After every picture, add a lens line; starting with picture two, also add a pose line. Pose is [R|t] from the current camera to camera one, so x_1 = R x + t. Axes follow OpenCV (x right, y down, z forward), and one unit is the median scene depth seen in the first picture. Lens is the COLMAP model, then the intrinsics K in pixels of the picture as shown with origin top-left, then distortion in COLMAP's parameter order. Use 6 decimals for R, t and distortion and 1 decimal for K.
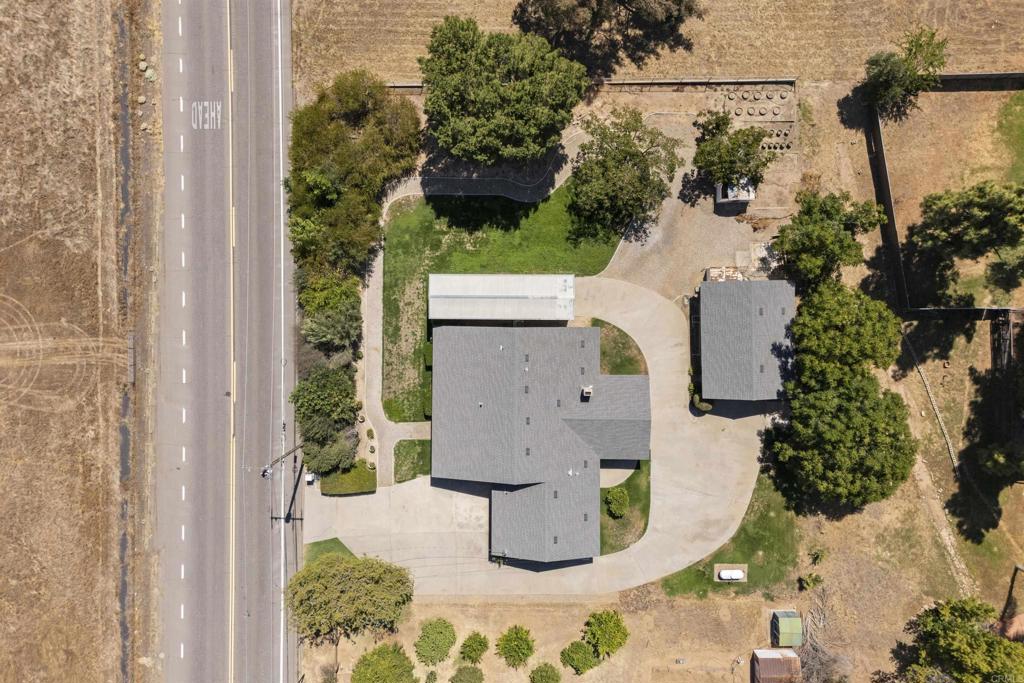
lens RADIAL K [[766.7, 0, 506.2], [0, 766.7, 296.3], [0, 0, 1]] dist [0.055105, -0.042689]
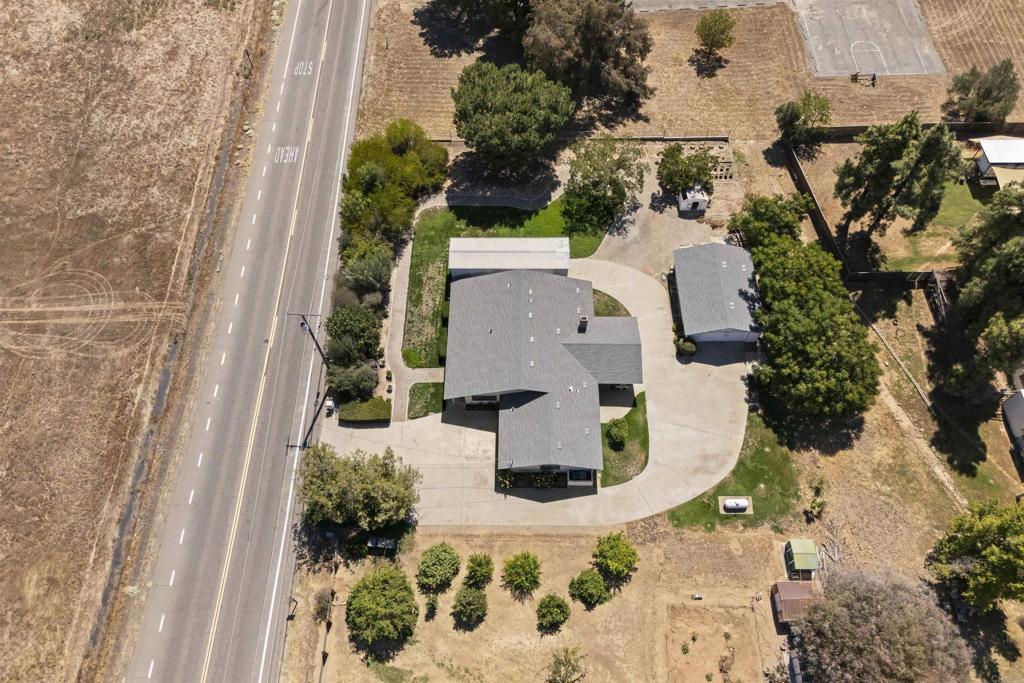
lens RADIAL K [[766.7, 0, 506.2], [0, 766.7, 296.3], [0, 0, 1]] dist [0.055105, -0.042689]
pose [[0.999969, 0.007647, -0.002058, -0.007447], [-0.007578, 0.848600, -0.528981, 0.660551], [-0.002299, 0.528980, 0.848631, 0.007452]]
